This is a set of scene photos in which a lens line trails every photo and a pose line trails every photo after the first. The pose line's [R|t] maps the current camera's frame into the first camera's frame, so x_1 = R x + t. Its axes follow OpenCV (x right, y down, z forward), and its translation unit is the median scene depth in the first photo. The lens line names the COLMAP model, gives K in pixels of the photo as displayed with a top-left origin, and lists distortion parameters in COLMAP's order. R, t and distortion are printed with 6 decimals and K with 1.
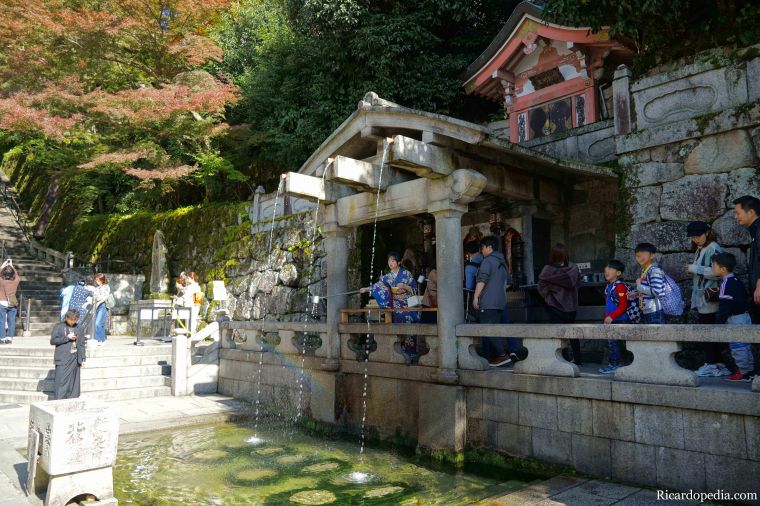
lens RADIAL K [[587.6, 0, 380.0], [0, 587.6, 253.0], [0, 0, 1]] dist [-0.050057, 0.072346]
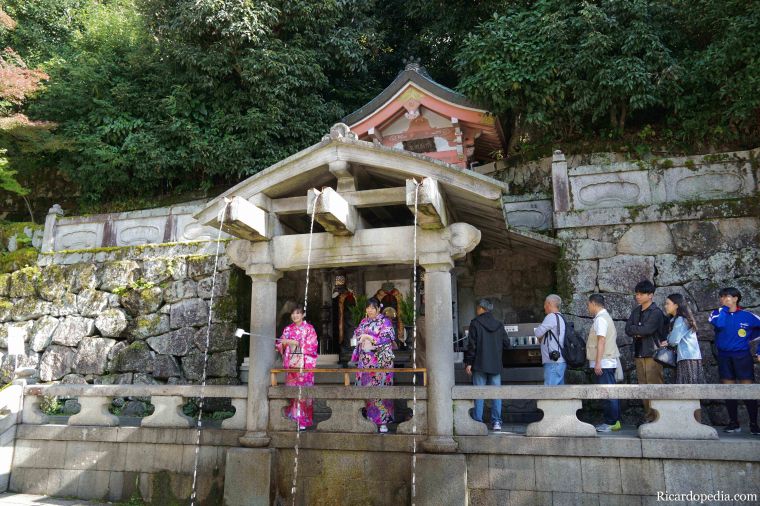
lens RADIAL K [[587.6, 0, 380.0], [0, 587.6, 253.0], [0, 0, 1]] dist [-0.050057, 0.072346]
pose [[0.841939, 0.108960, 0.528457, -0.448404], [-0.056017, 0.991757, -0.115239, 0.023169], [-0.536658, 0.067421, 0.841102, 0.246707]]
